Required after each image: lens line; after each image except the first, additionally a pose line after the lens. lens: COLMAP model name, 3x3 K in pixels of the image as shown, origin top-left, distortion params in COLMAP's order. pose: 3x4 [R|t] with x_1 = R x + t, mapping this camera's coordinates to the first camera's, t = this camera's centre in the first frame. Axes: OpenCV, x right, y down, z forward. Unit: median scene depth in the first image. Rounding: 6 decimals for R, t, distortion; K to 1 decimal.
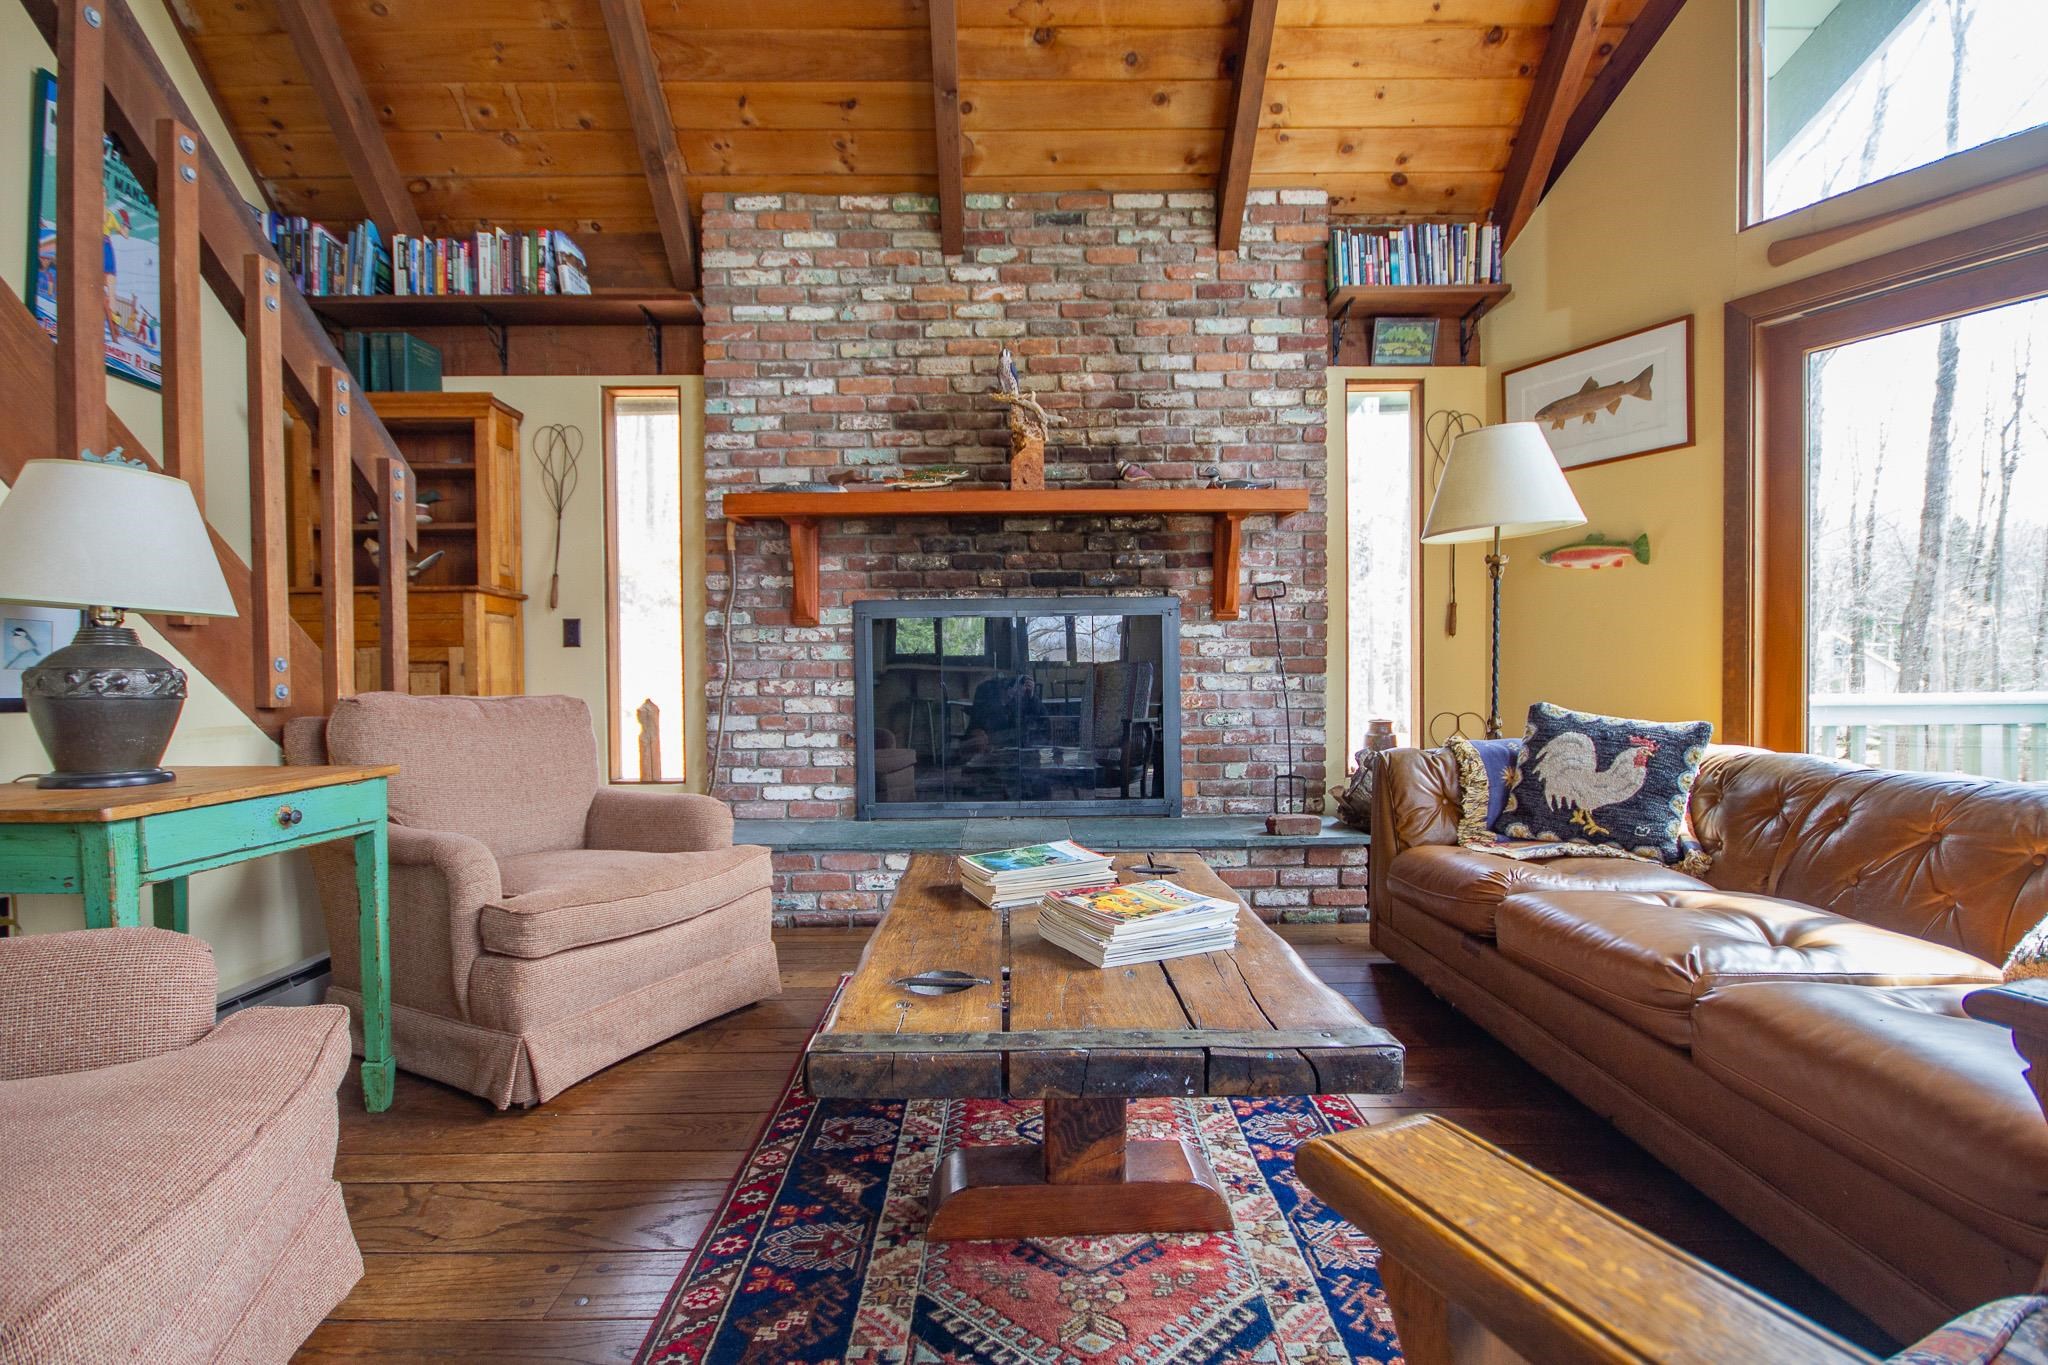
lens RADIAL K [[956.4, 0, 1021.5], [0, 956.4, 692.6], [0, 0, 1]] dist [0.013082, -0.013198]
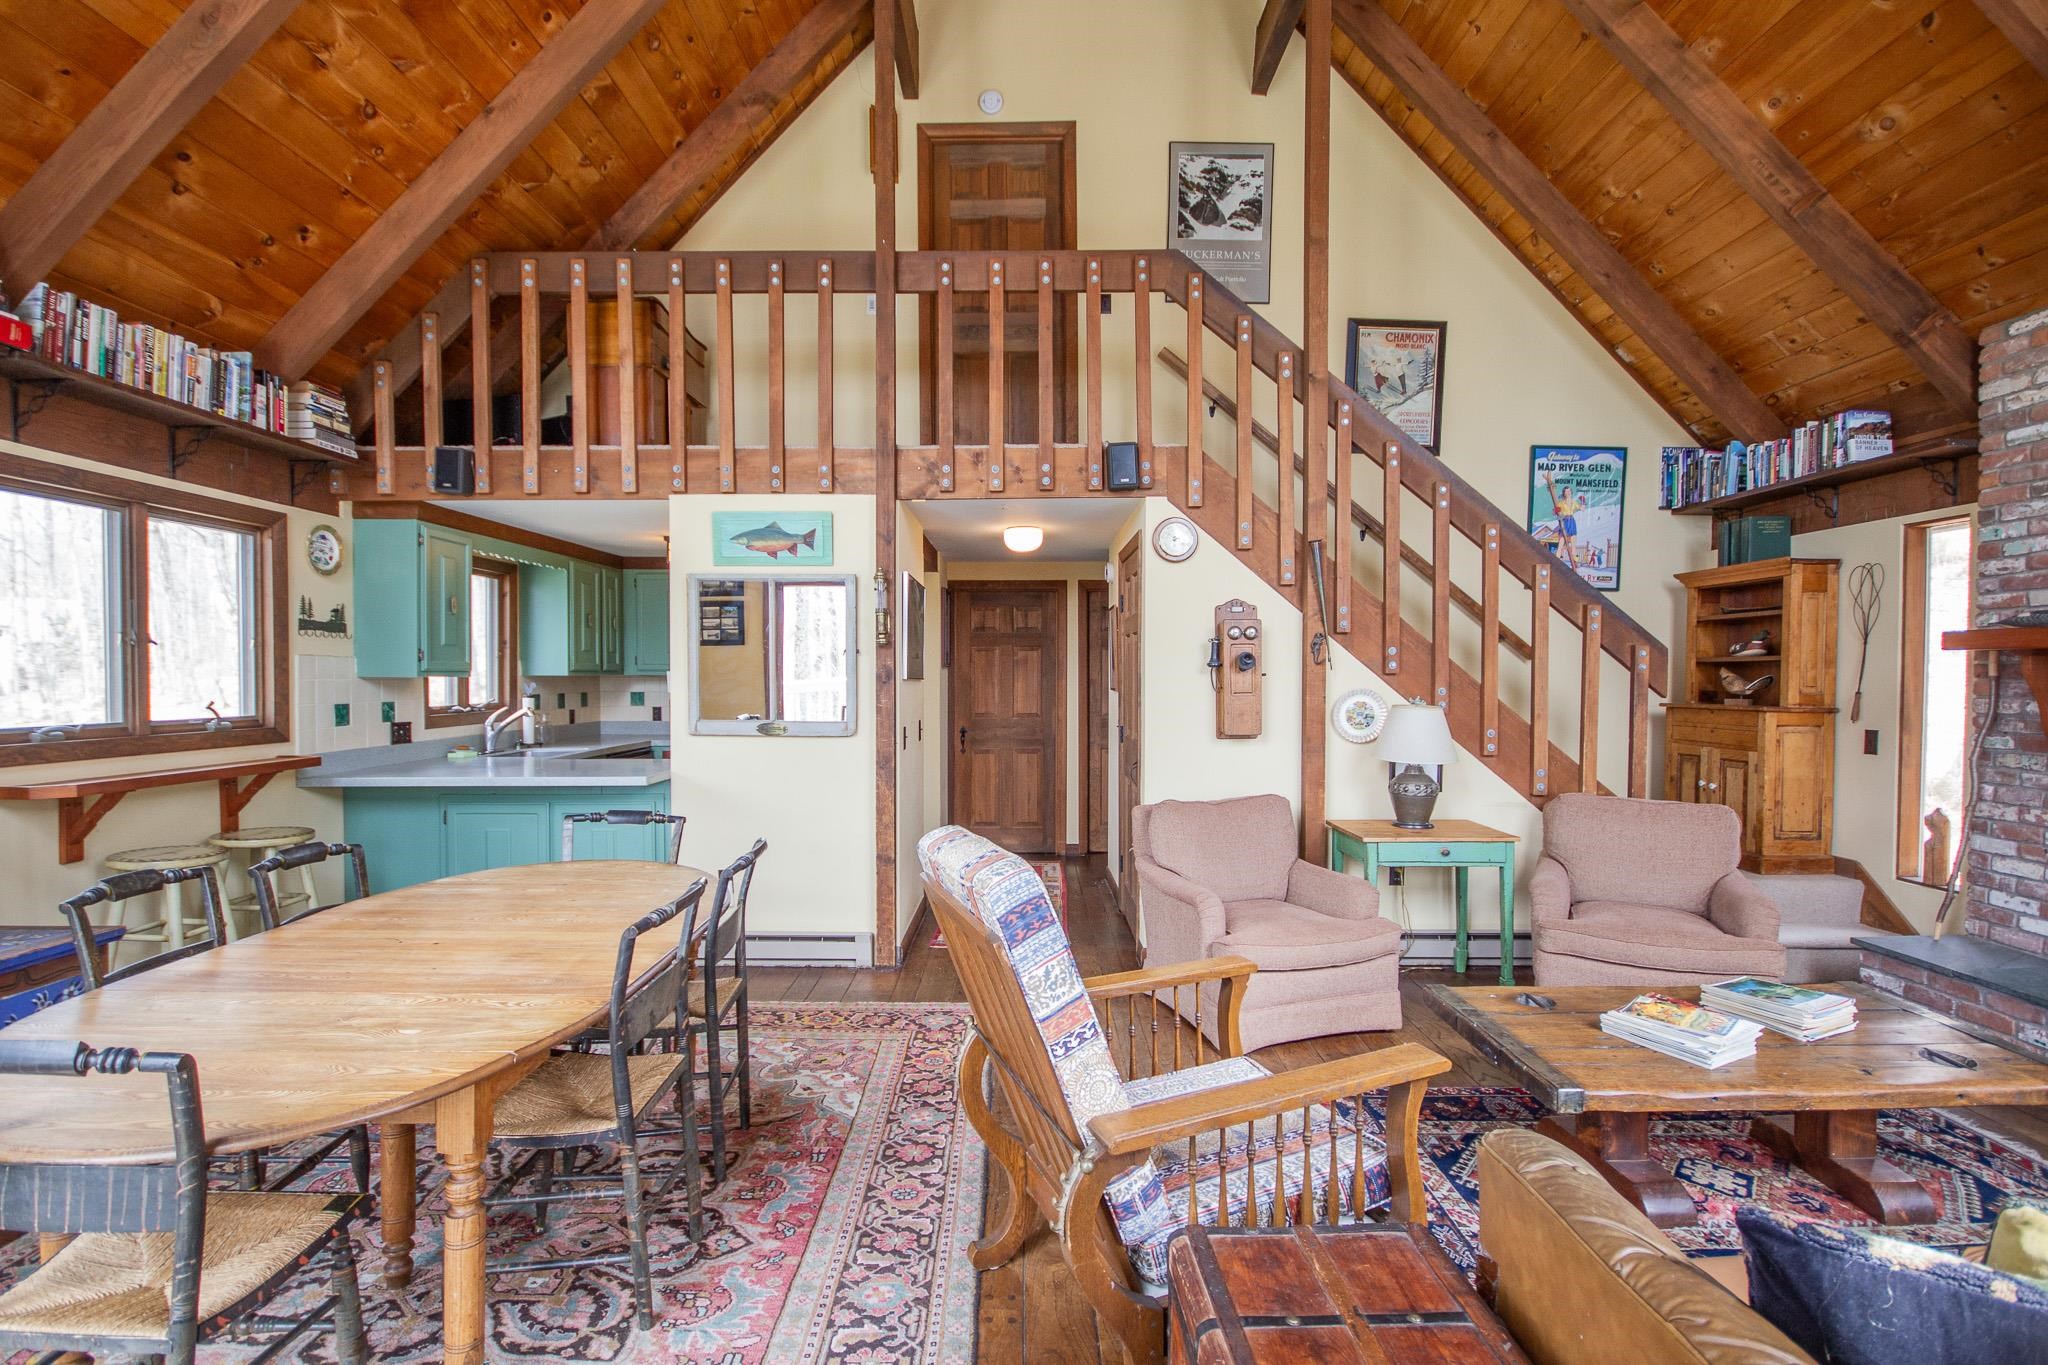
lens RADIAL K [[956.4, 0, 1021.5], [0, 956.4, 692.6], [0, 0, 1]] dist [0.013082, -0.013198]
pose [[-0.020330, 0.029406, -0.999361, 0.725340], [-0.016919, 0.999414, 0.029751, -0.142560], [0.999650, 0.017513, -0.019821, -0.006747]]
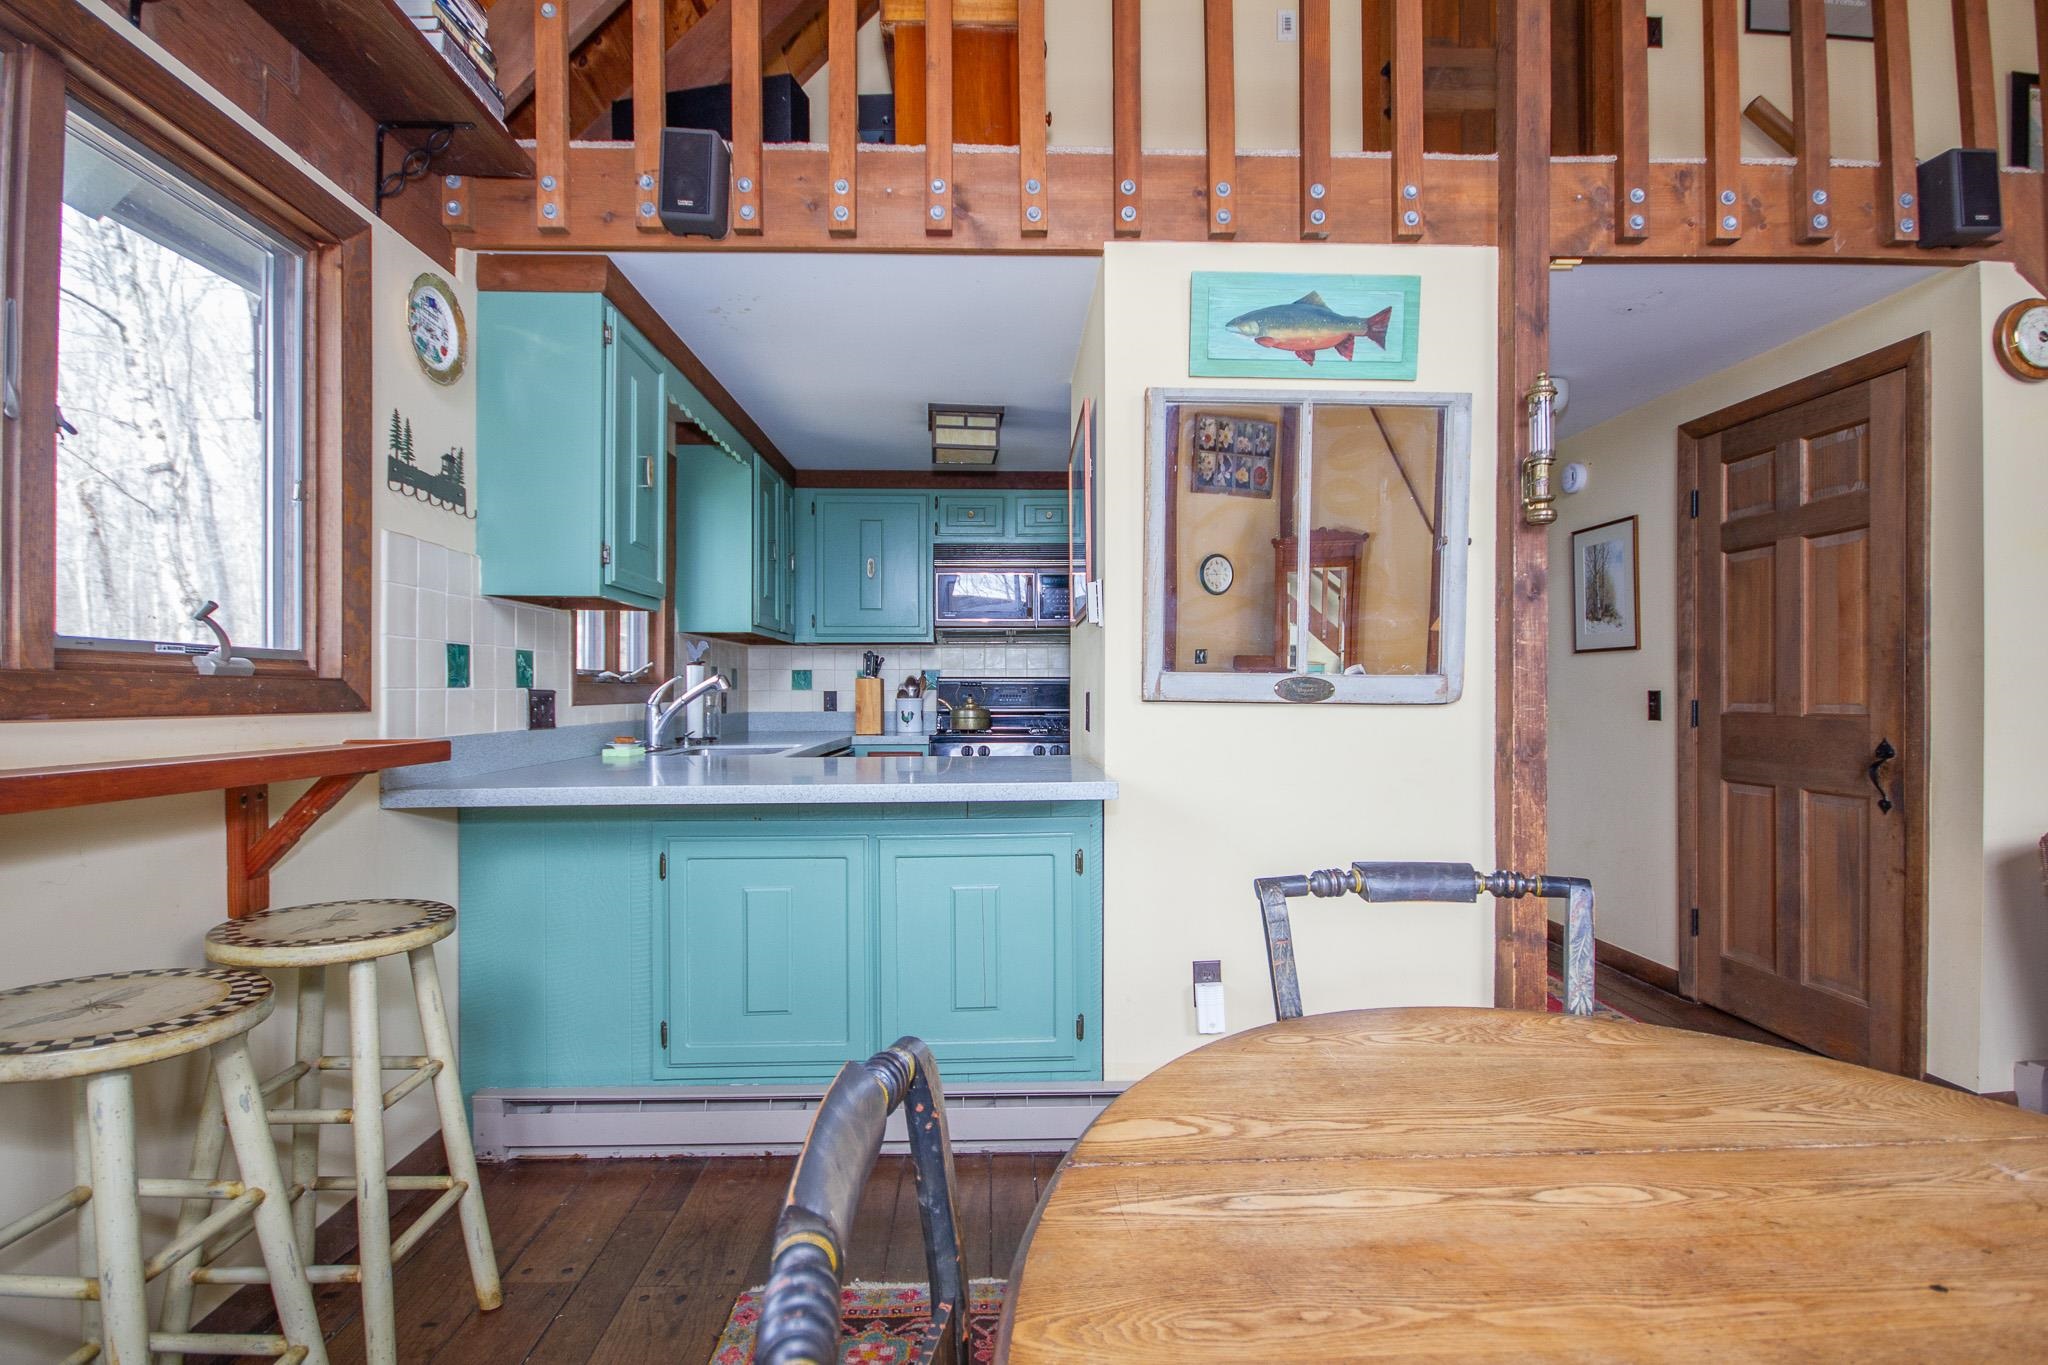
lens RADIAL K [[954.0, 0, 1032.2], [0, 954.0, 690.2], [0, 0, 1]] dist [0.001782, -0.010252]
pose [[0.026350, 0.007115, -0.999627, 0.140237], [-0.013150, 0.999891, 0.006770, -0.055471], [0.999566, 0.012966, 0.026441, -0.547367]]
